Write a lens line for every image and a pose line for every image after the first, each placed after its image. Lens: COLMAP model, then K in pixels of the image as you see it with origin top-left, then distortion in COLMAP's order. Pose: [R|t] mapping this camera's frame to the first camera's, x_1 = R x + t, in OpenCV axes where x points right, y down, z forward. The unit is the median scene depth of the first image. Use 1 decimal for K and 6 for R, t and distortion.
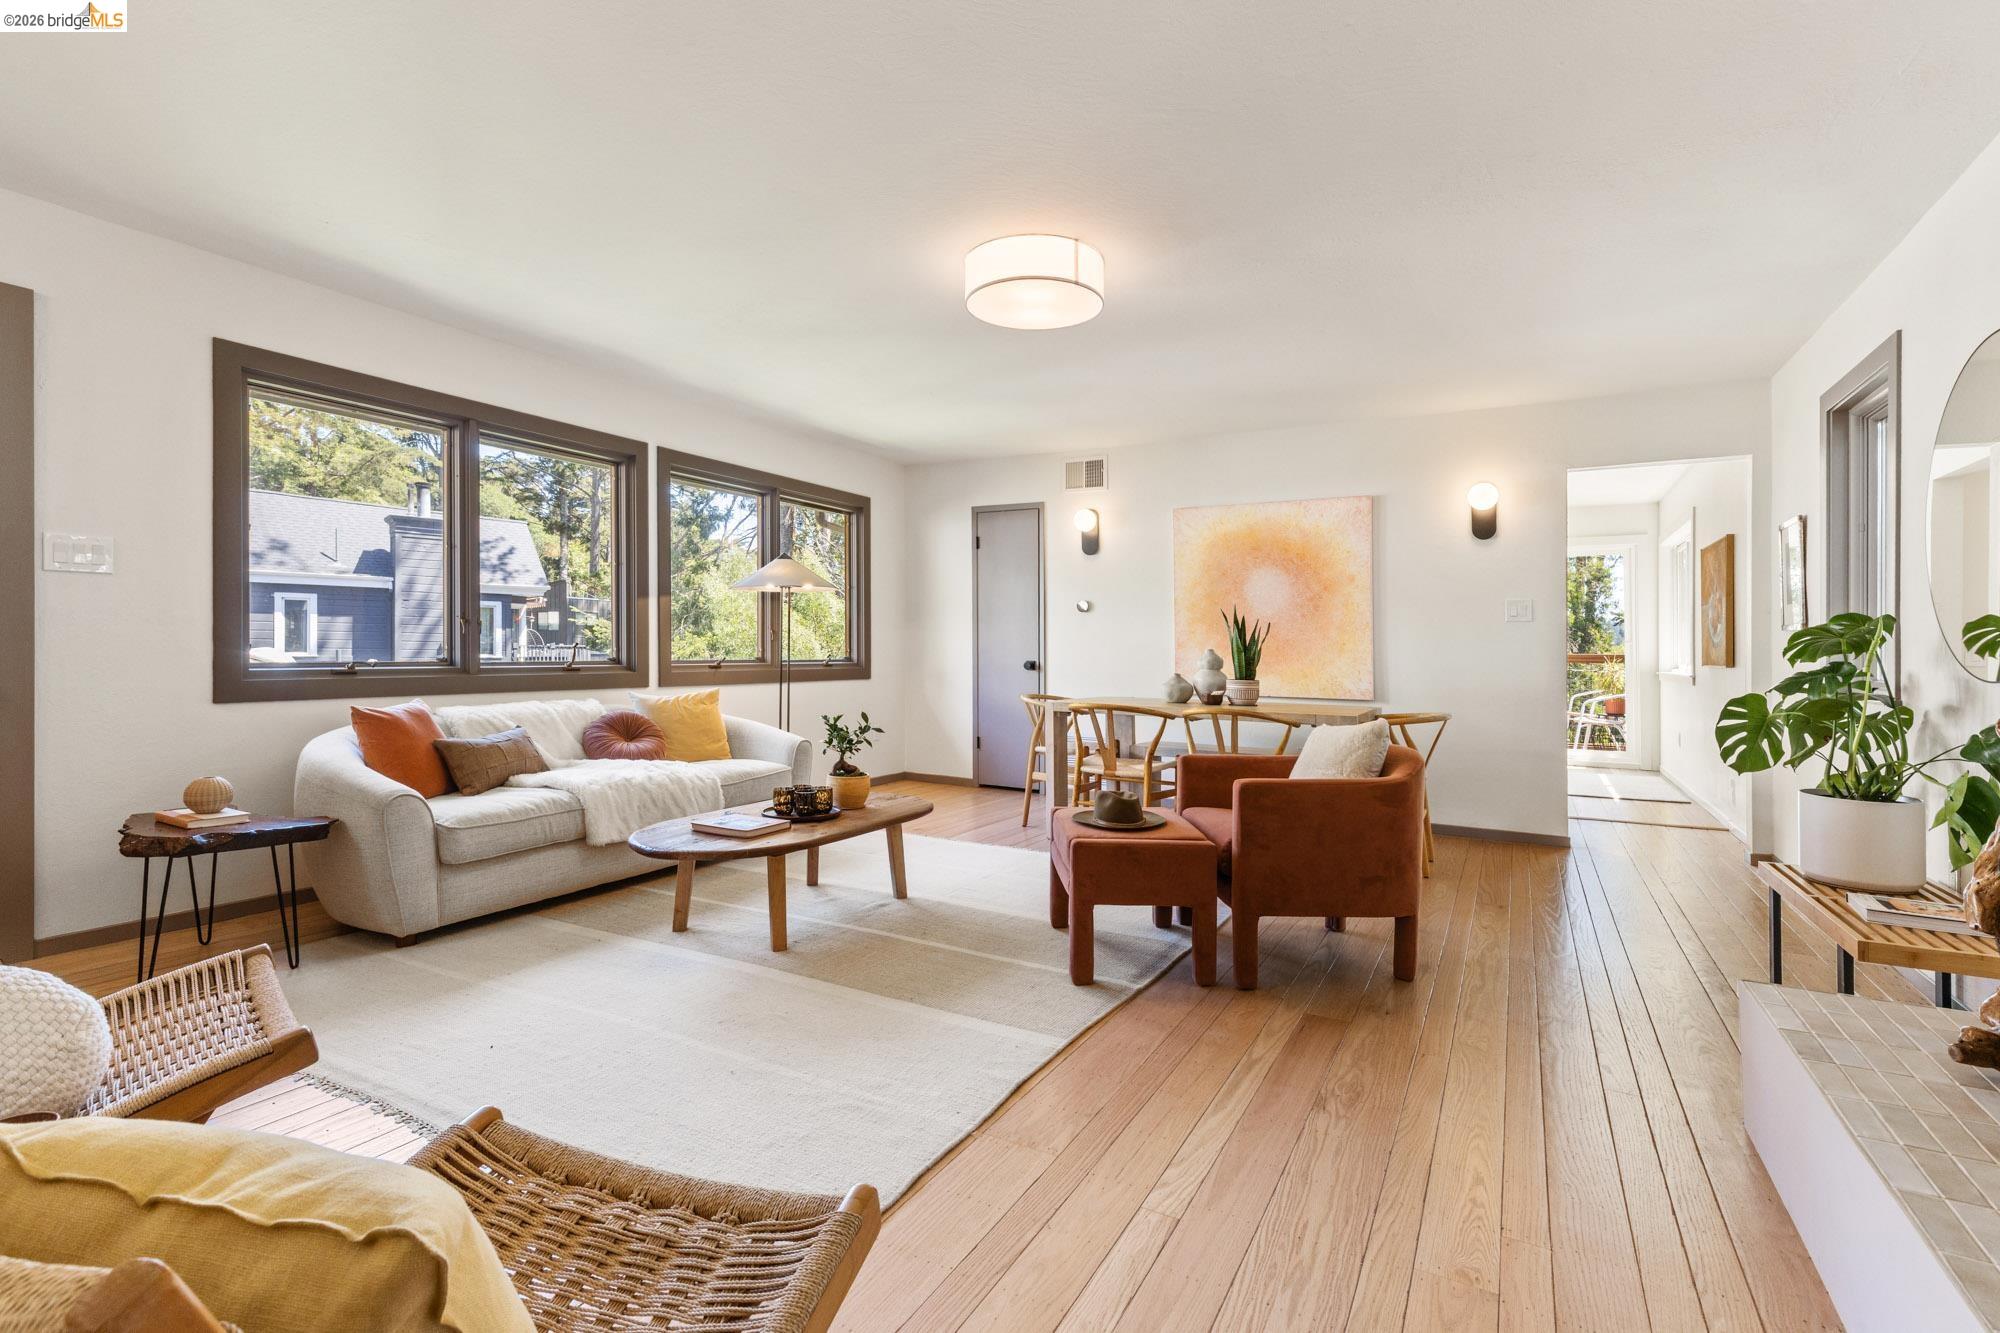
lens RADIAL K [[909.2, 0, 989.6], [0, 909.2, 618.6], [0, 0, 1]] dist [0.007432, -0.000075]
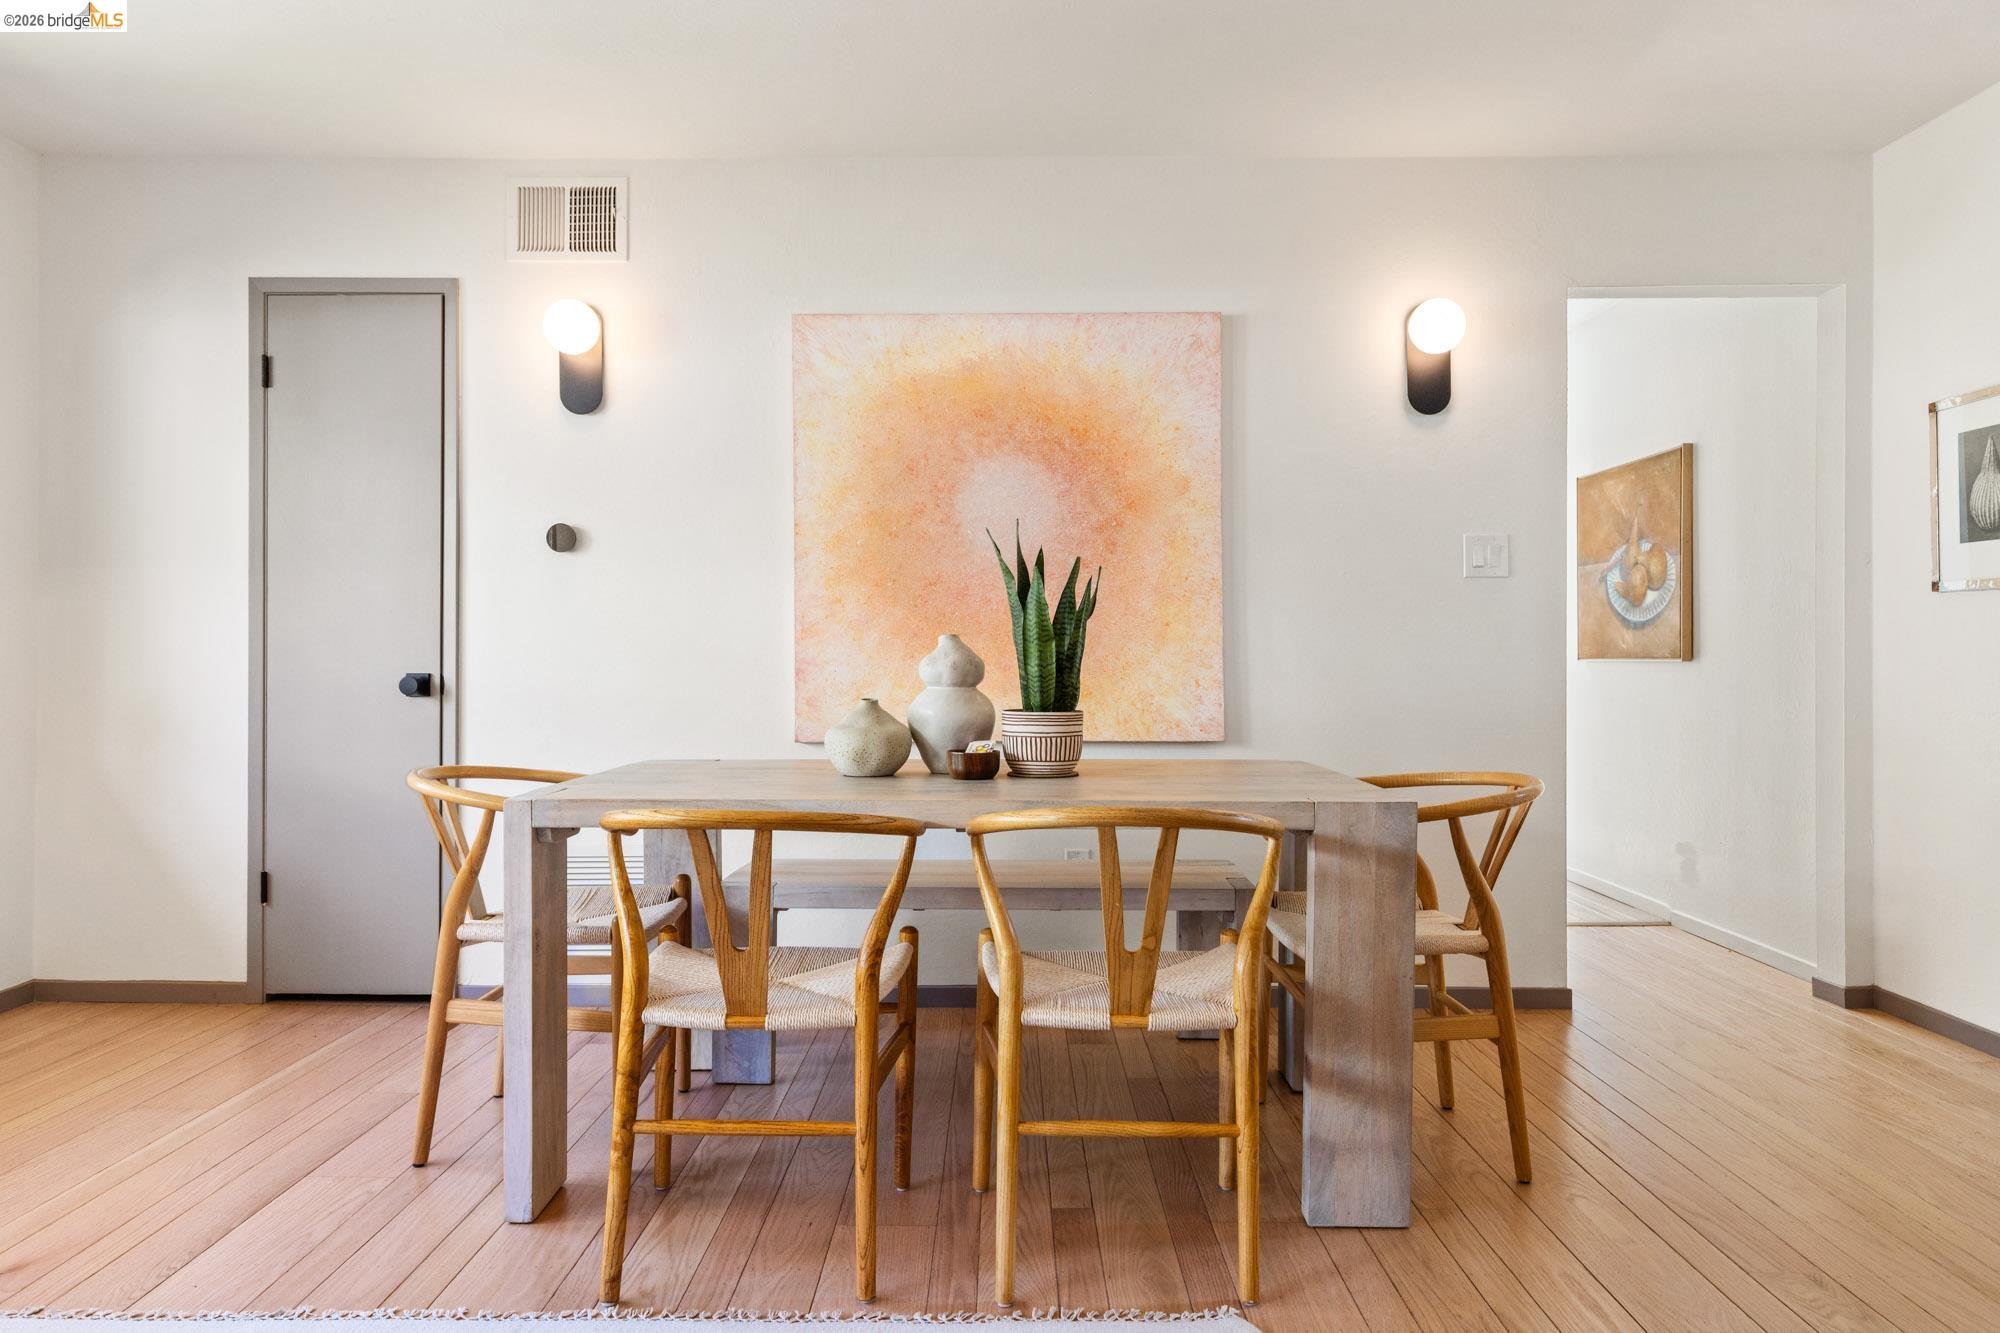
lens RADIAL K [[1260.6, 0, 990.3], [0, 1260.6, 624.5], [0, 0, 1]] dist [0.000353, -0.000381]
pose [[0.873941, -0.001226, 0.486030, -0.006444], [-0.004470, 0.999934, 0.010559, 0.022615], [-0.486011, -0.011401, 0.873878, 0.509911]]
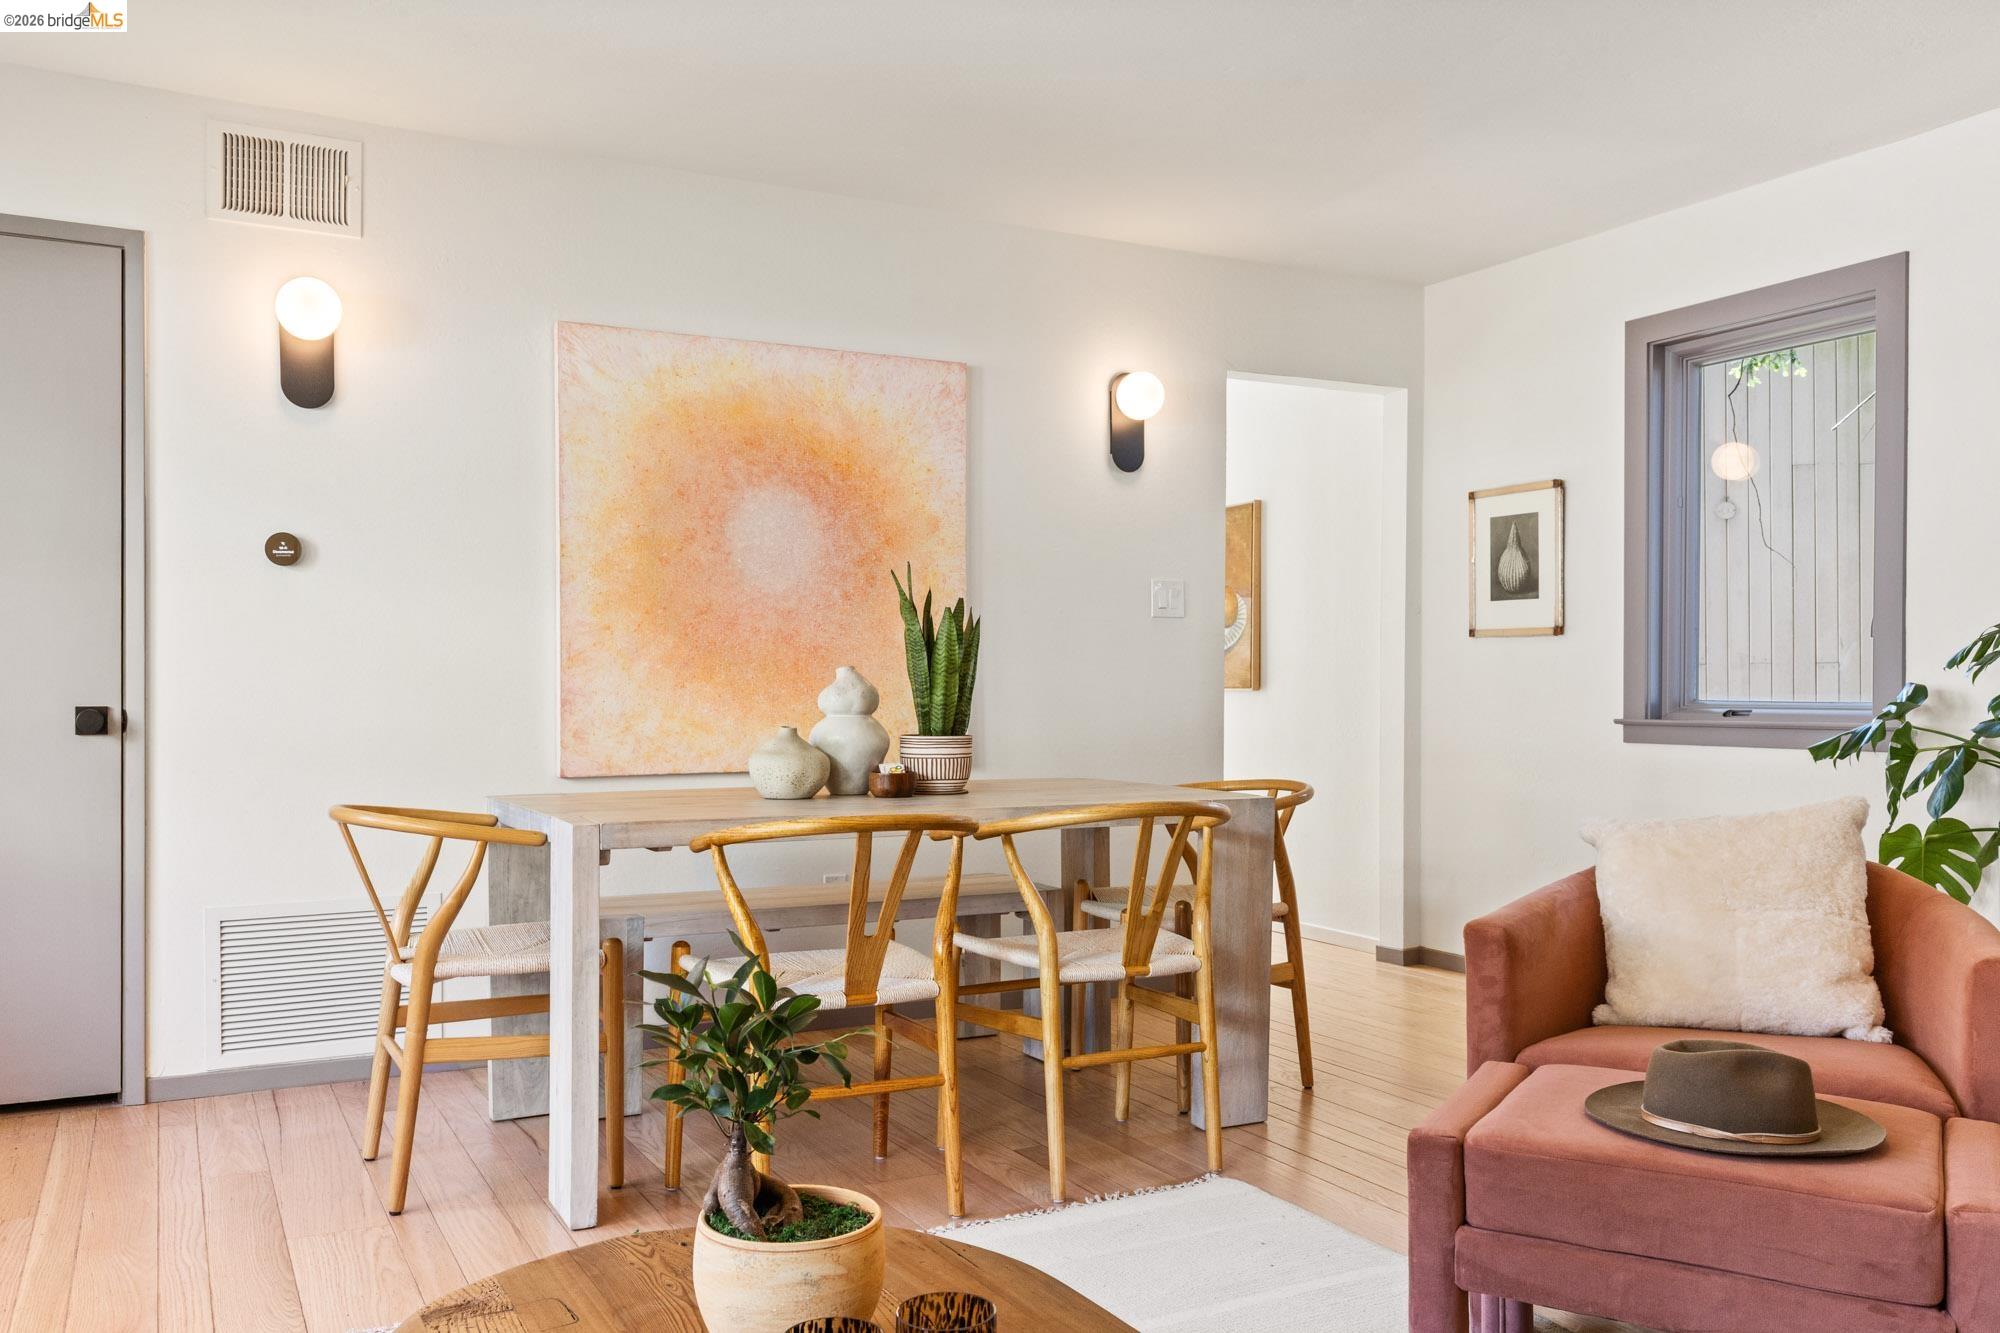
lens RADIAL K [[1593.1, 0, 985.5], [0, 1593.1, 663.8], [0, 0, 1]] dist [0.002404, -0.007852]
pose [[0.537980, -0.001944, 0.842955, -0.340351], [-0.021966, 0.999625, 0.016325, 0.018010], [-0.842671, -0.027299, 0.537736, 0.540160]]
